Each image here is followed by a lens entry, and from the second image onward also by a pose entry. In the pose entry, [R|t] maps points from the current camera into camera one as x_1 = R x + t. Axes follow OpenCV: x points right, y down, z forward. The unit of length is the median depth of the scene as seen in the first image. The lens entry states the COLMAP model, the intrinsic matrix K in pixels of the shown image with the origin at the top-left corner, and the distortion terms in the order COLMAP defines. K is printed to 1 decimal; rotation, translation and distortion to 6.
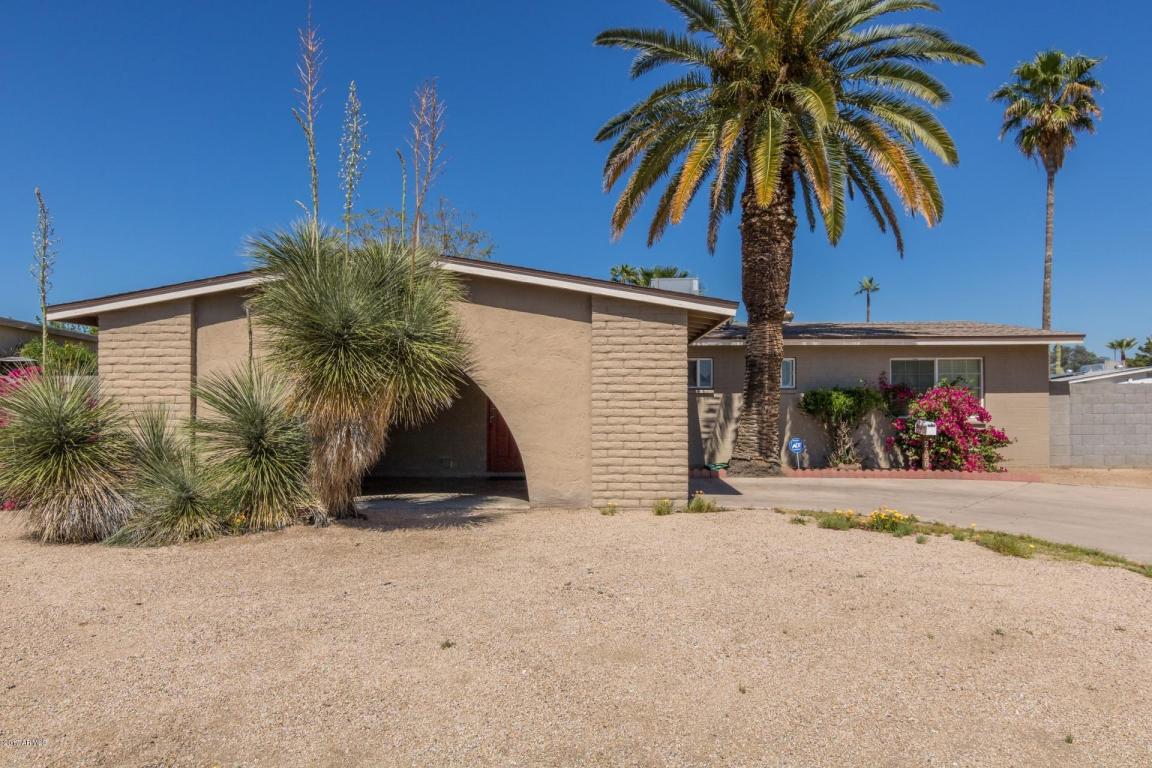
lens RADIAL K [[742.1, 0, 576.3], [0, 742.1, 388.2], [0, 0, 1]] dist [0.003309, -0.000221]
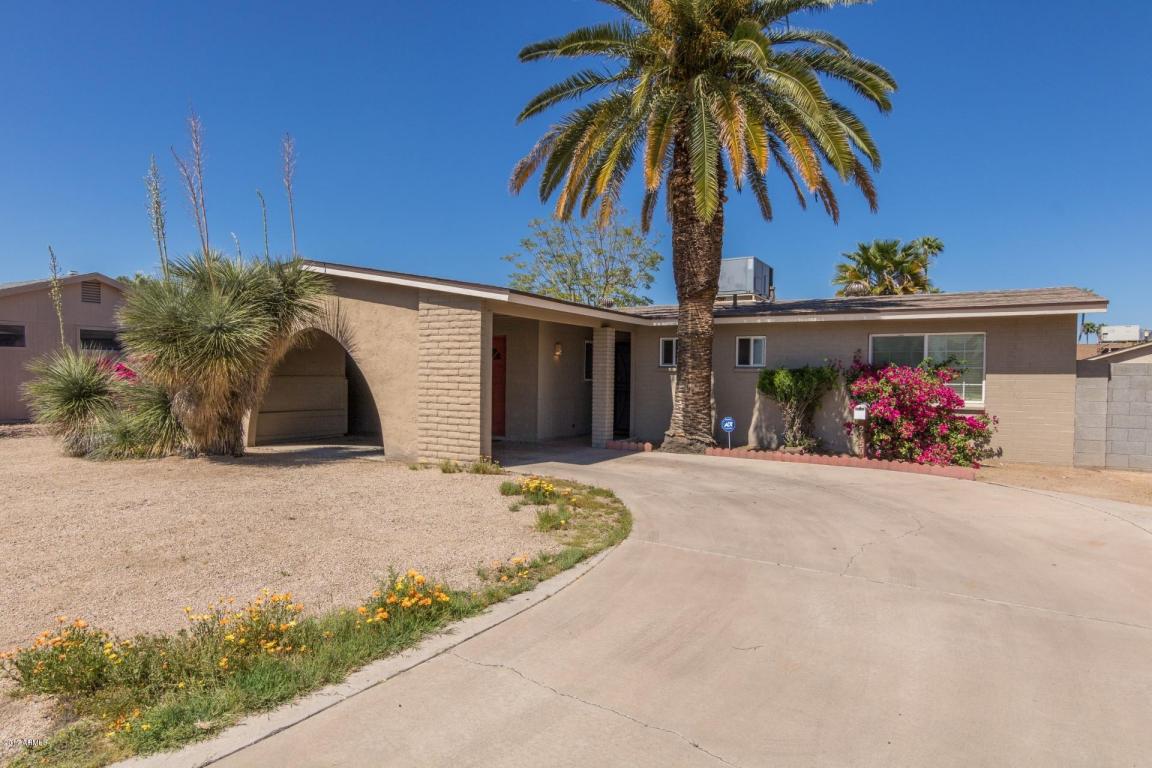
lens RADIAL K [[689.9, 0, 582.5], [0, 689.9, 389.6], [0, 0, 1]] dist [0.004510, 0.000834]
pose [[0.881173, 0.021000, -0.472327, 0.780839], [-0.005420, 0.999396, 0.034322, -0.000463], [0.472762, -0.027684, 0.880755, 0.132408]]
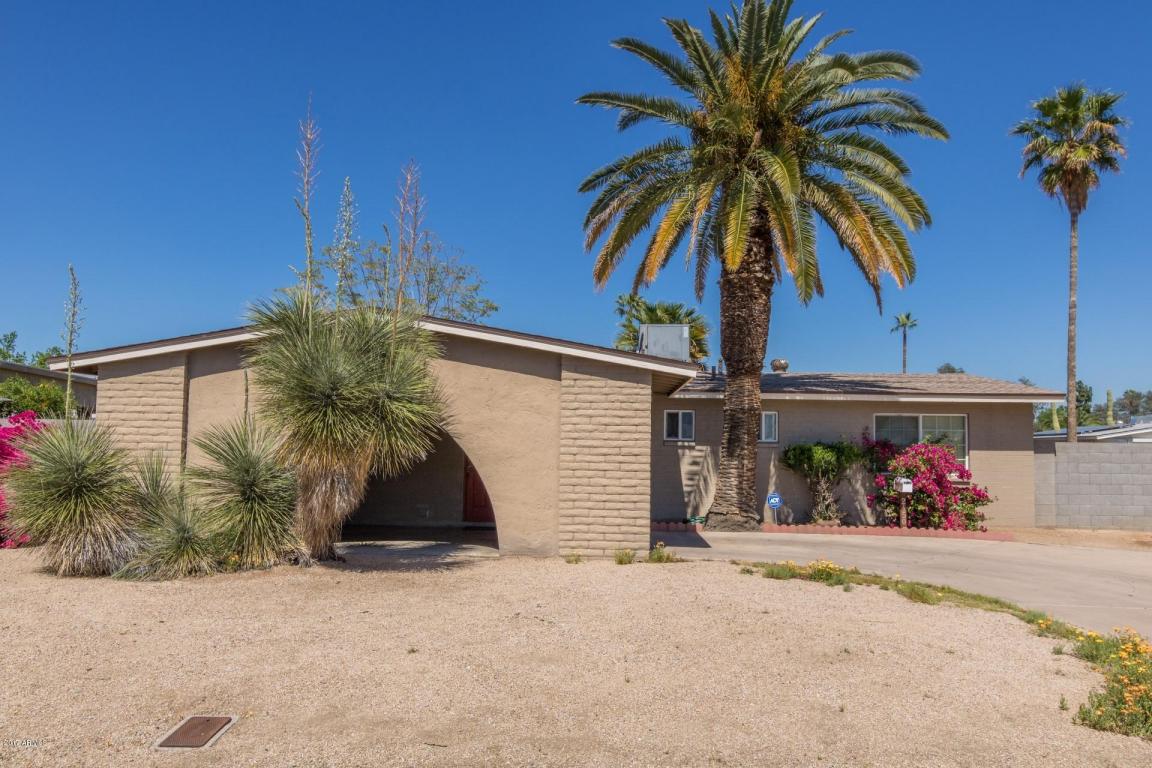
lens RADIAL K [[859.5, 0, 576.0], [0, 859.5, 384.0], [0, 0, 1]] dist [-0.001329, 0.000709]
pose [[0.999842, 0.016708, -0.006109, 0.048935], [-0.017005, 0.998479, -0.052447, -0.019373], [0.005223, 0.052542, 0.998605, -0.225359]]
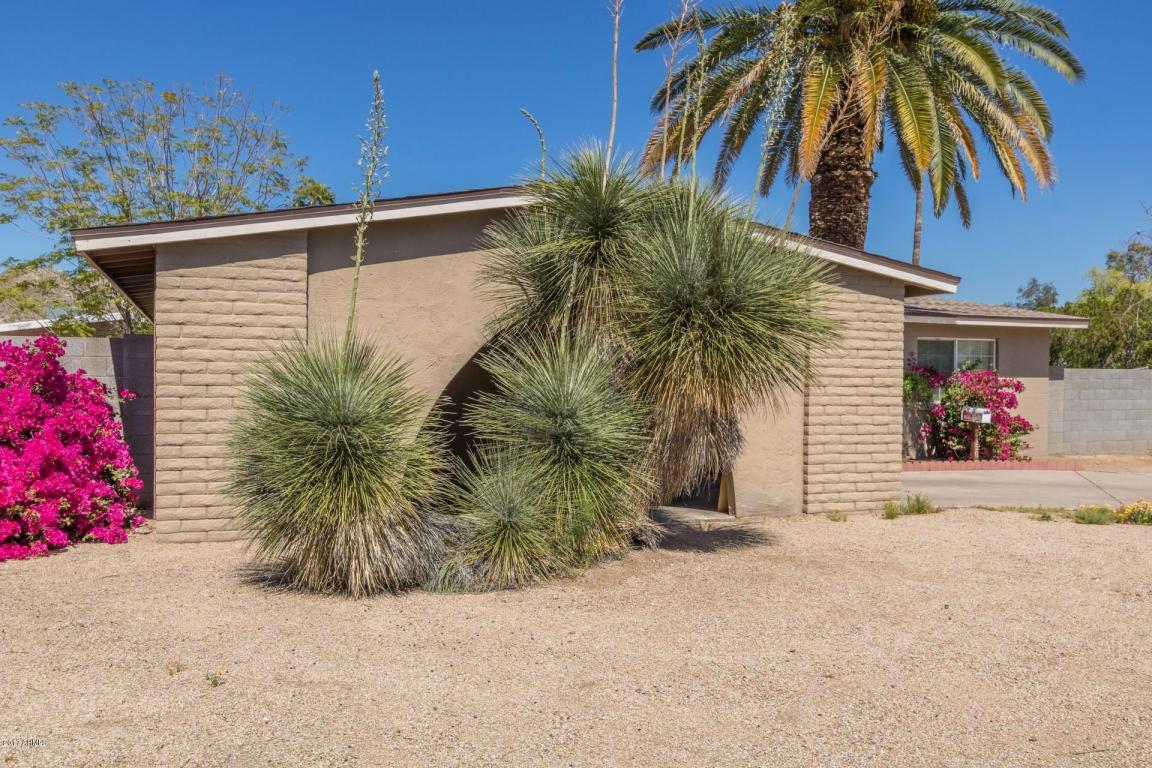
lens RADIAL K [[1006.2, 0, 576.0], [0, 1006.2, 384.0], [0, 0, 1]] dist [-0.012326, -0.010342]
pose [[0.921426, 0.008706, 0.388455, -0.652664], [-0.019668, 0.999512, 0.024253, -0.008007], [-0.388055, -0.029987, 0.921148, 0.059415]]
